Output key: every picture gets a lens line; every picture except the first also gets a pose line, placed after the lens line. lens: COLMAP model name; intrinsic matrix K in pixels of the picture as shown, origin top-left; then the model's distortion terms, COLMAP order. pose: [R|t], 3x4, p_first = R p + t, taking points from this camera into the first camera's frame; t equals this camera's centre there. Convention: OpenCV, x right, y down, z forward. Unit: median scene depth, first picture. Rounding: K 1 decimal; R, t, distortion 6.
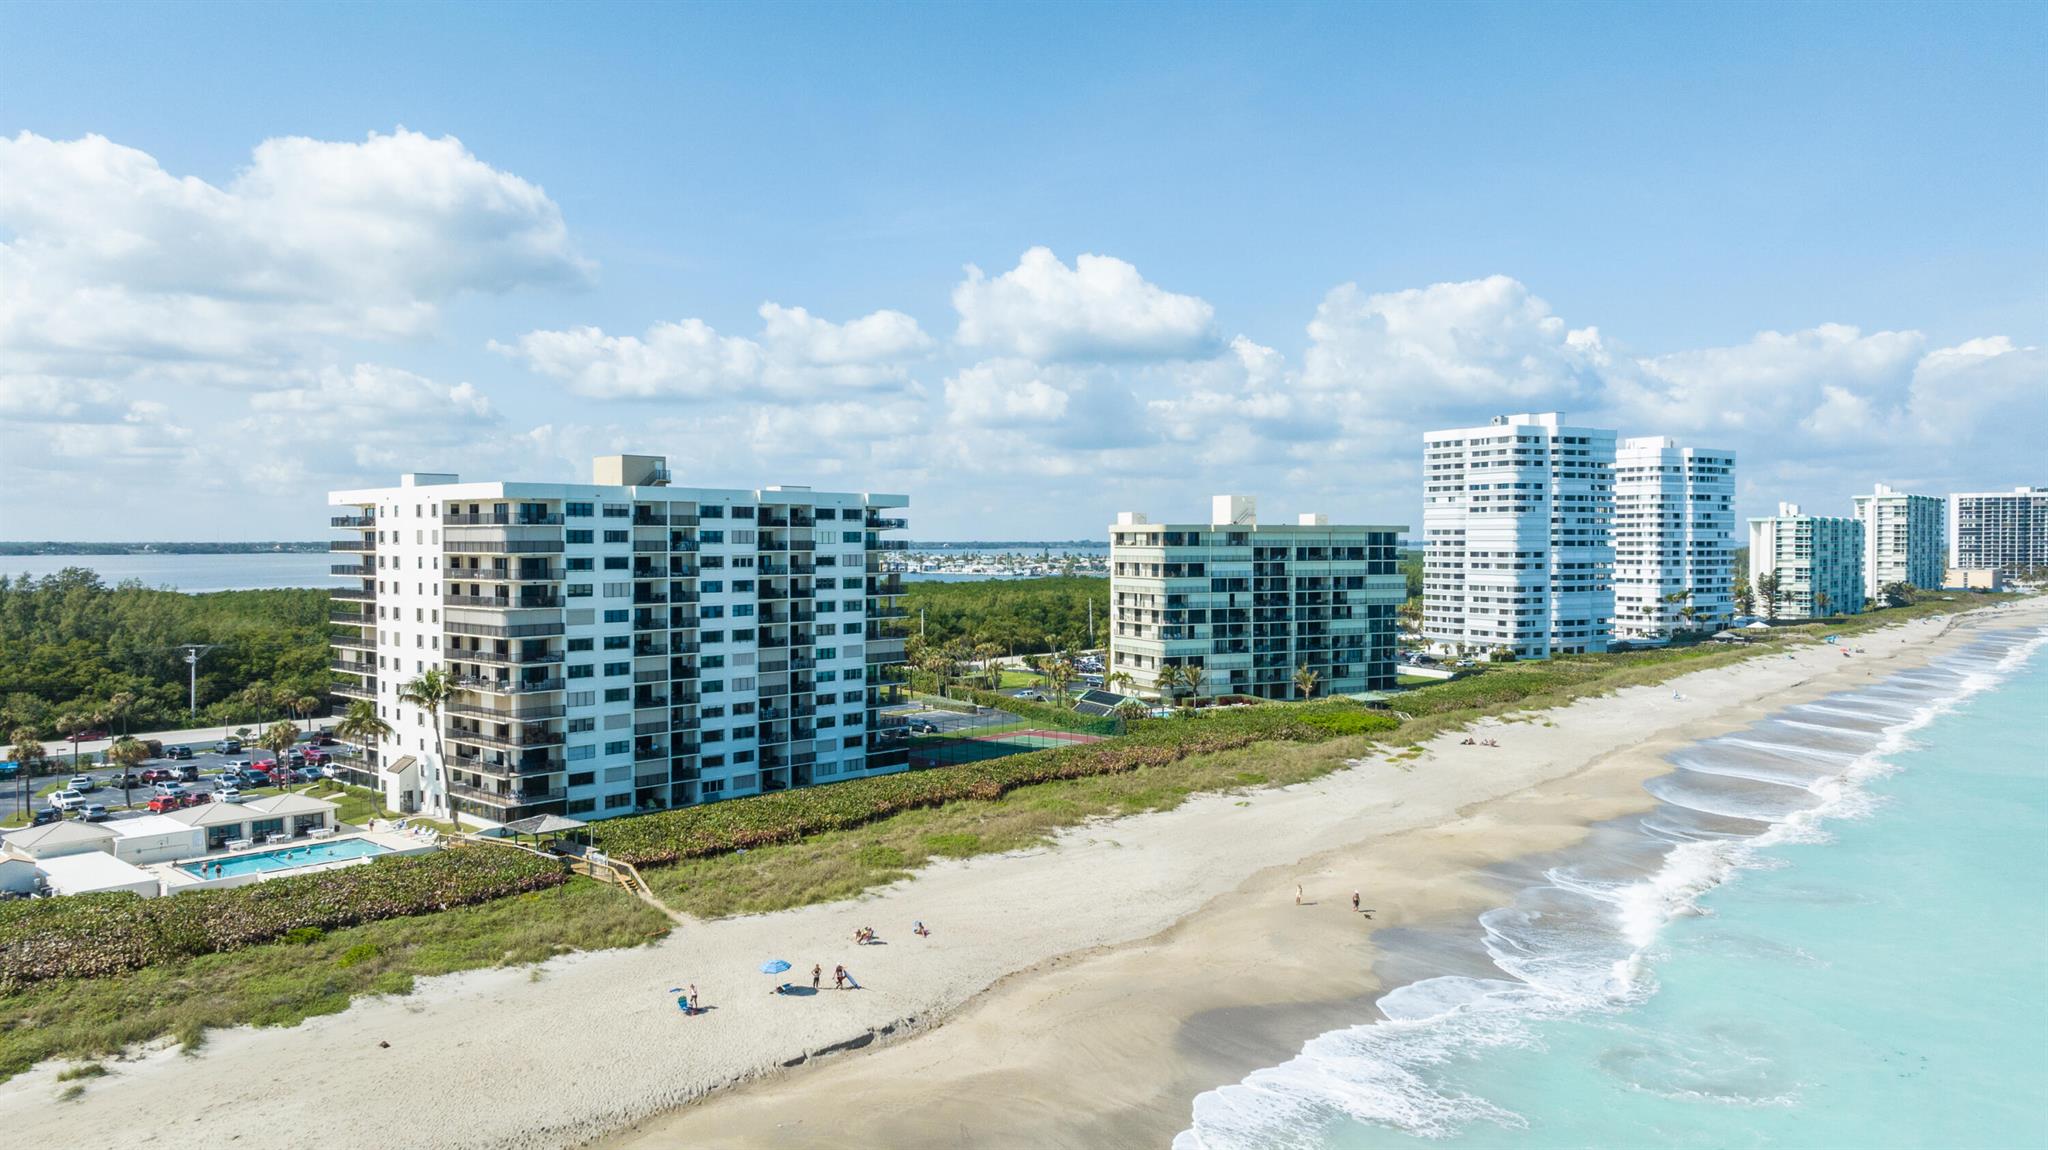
lens RADIAL K [[1411.5, 0, 1024.0], [0, 1411.5, 575.0], [0, 0, 1]] dist [-0.008001, -0.003597]
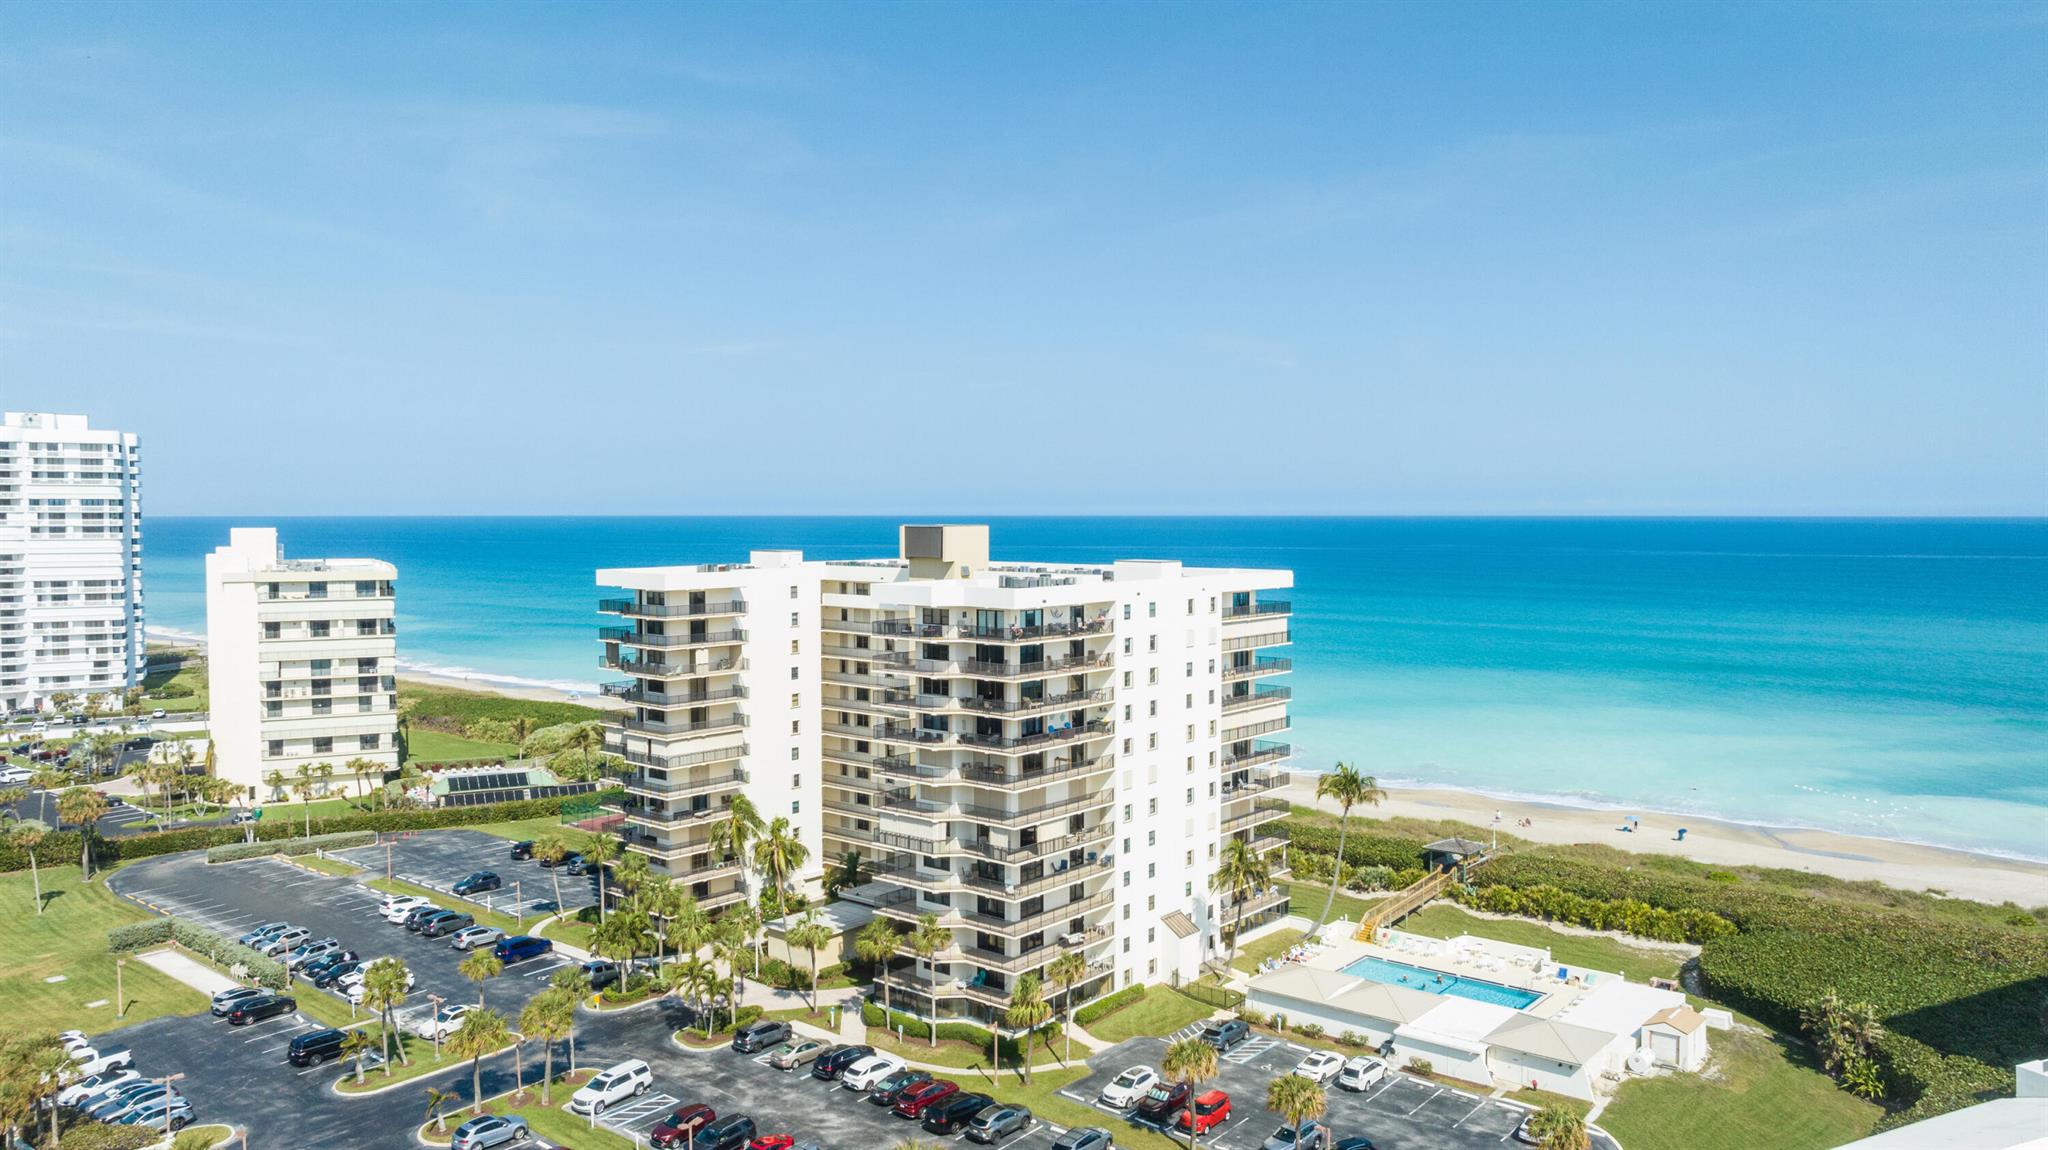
lens RADIAL K [[1411.5, 0, 1024.0], [0, 1411.5, 575.0], [0, 0, 1]] dist [-0.008001, -0.003597]
pose [[-0.032413, -0.046263, 0.998403, -1.083129], [0.027309, 0.998514, 0.047155, -0.091379], [-0.999101, 0.028794, -0.031102, 0.976994]]
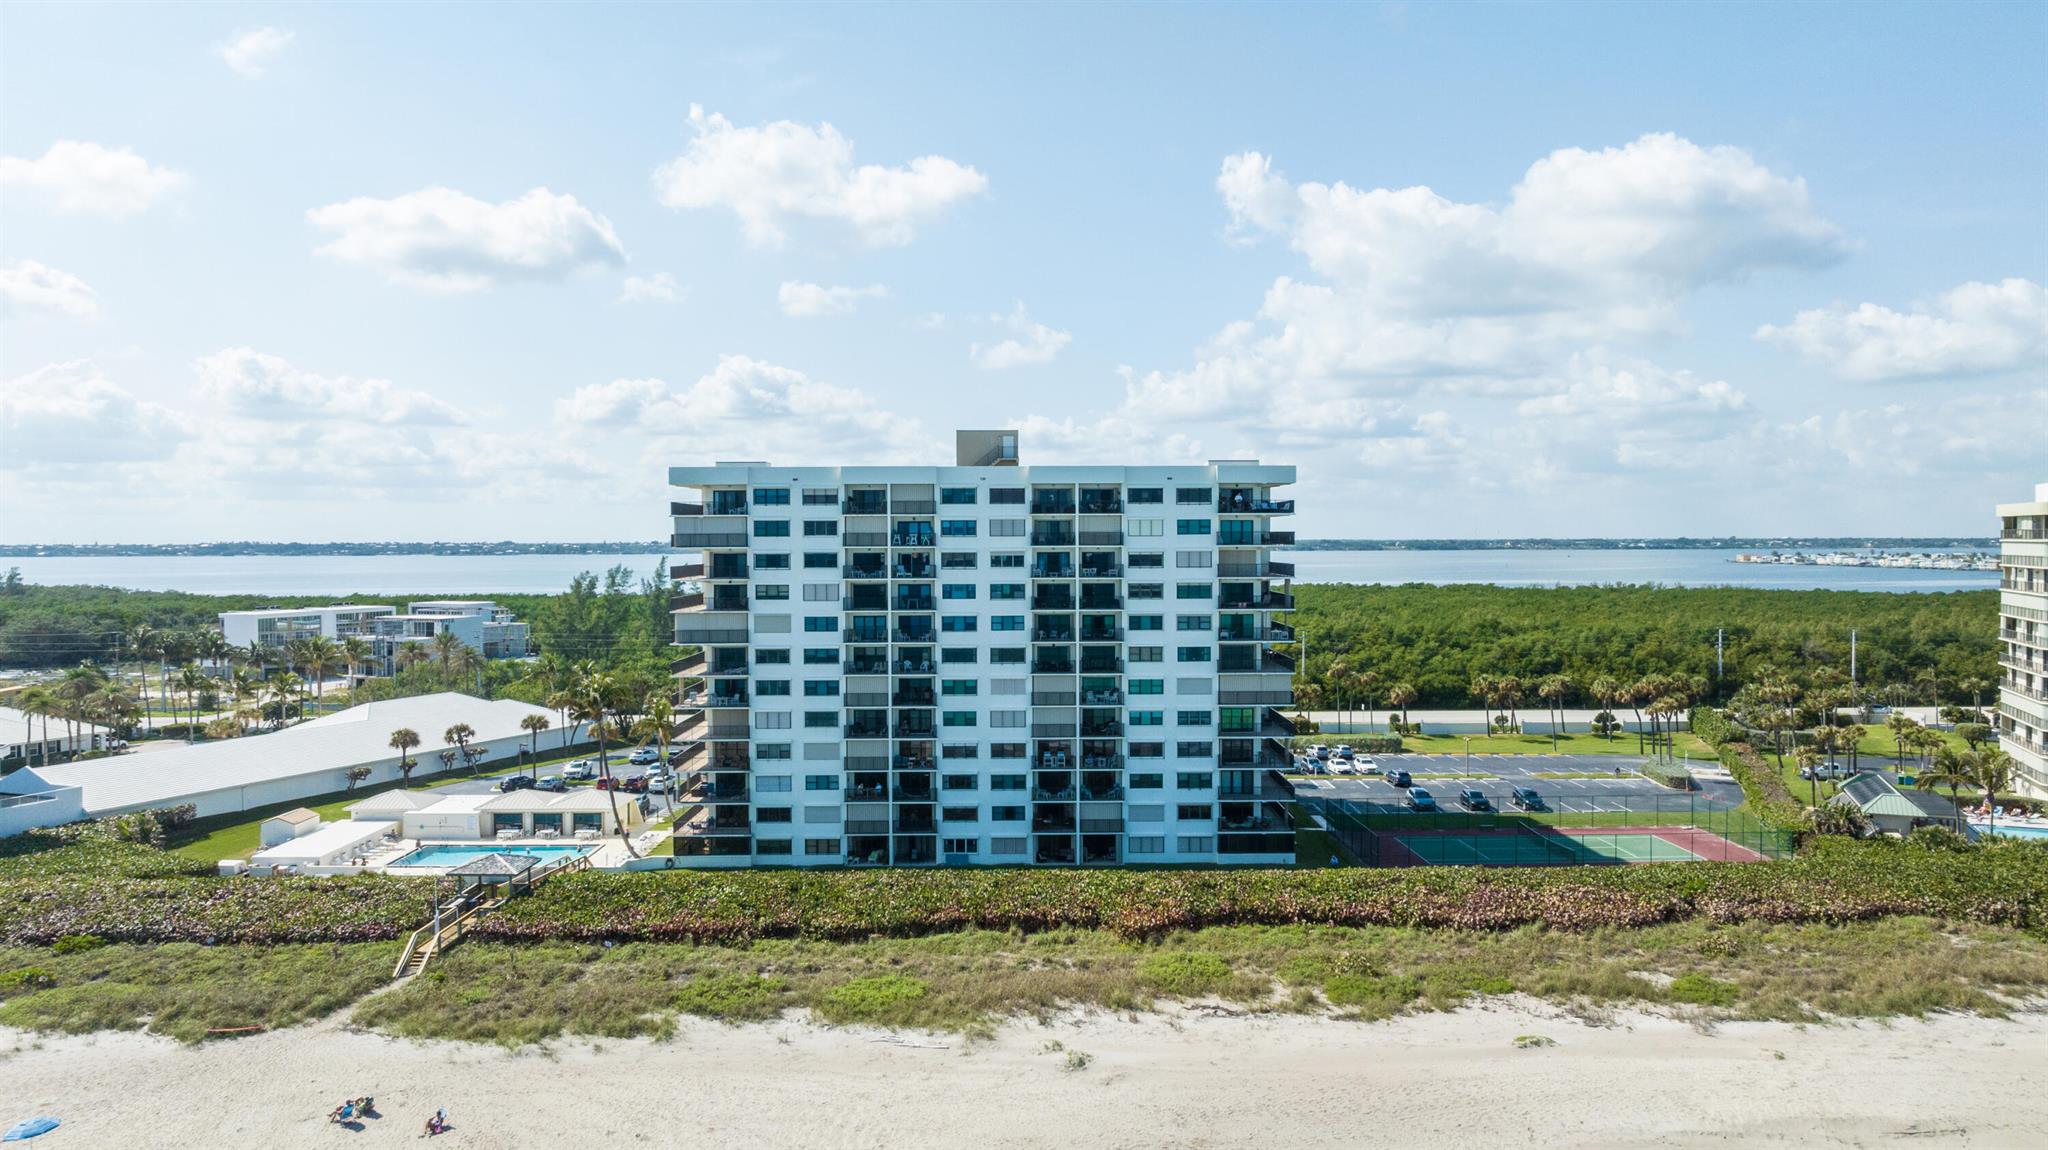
lens RADIAL K [[1411.5, 0, 1024.0], [0, 1411.5, 575.0], [0, 0, 1]] dist [-0.008001, -0.003597]
pose [[0.685736, 0.016106, -0.727672, 0.341221], [-0.014253, 0.999861, 0.008700, -0.007449], [0.727710, 0.004406, 0.685870, 0.446104]]
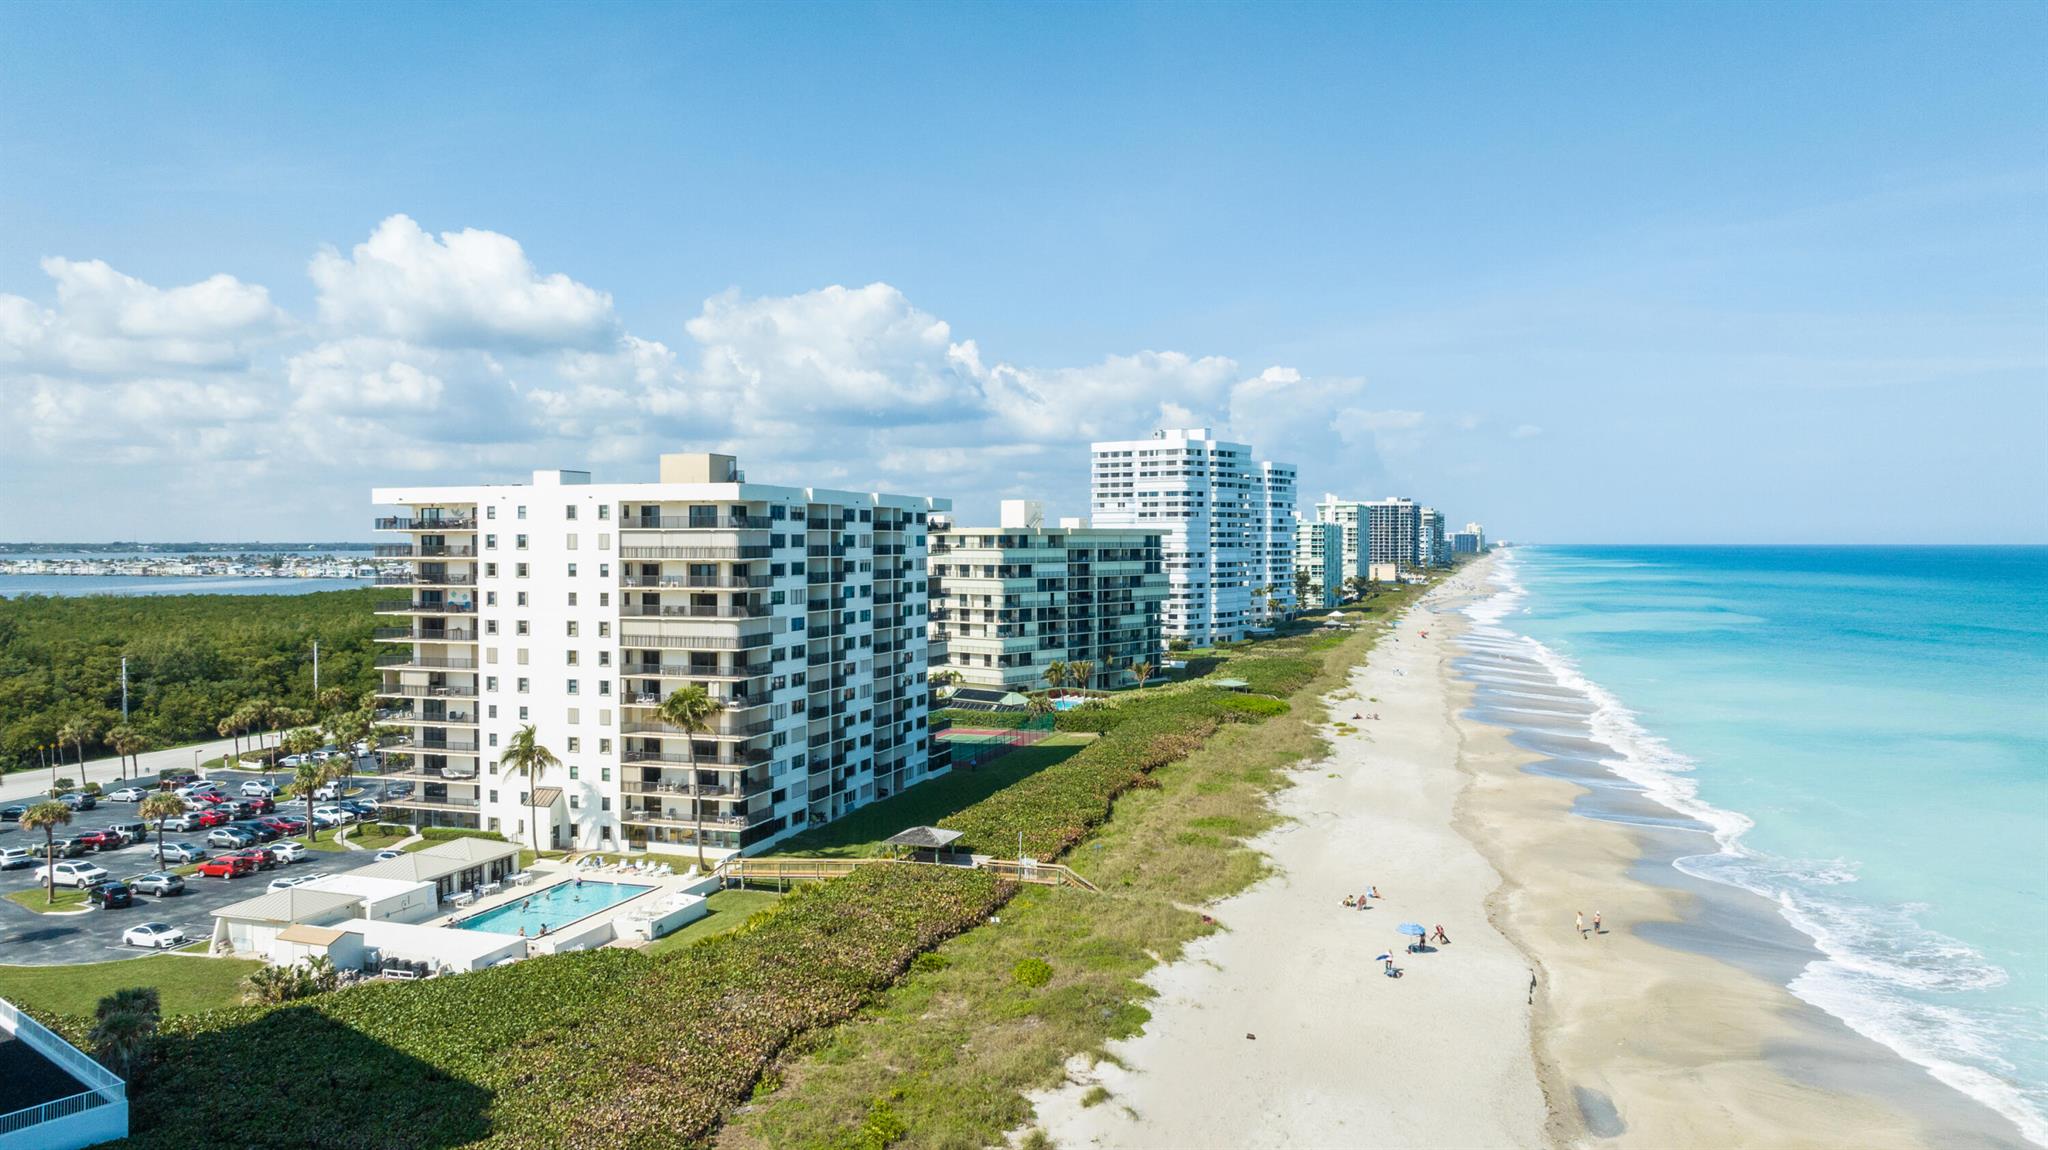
lens RADIAL K [[1416.2, 0, 1024.0], [0, 1416.2, 575.0], [0, 0, 1]] dist [-0.001805, -0.001709]
pose [[0.913347, -0.009841, 0.407063, -0.464681], [0.009970, 0.999949, 0.001805, -0.003779], [-0.407060, 0.002410, 0.913398, 0.052350]]
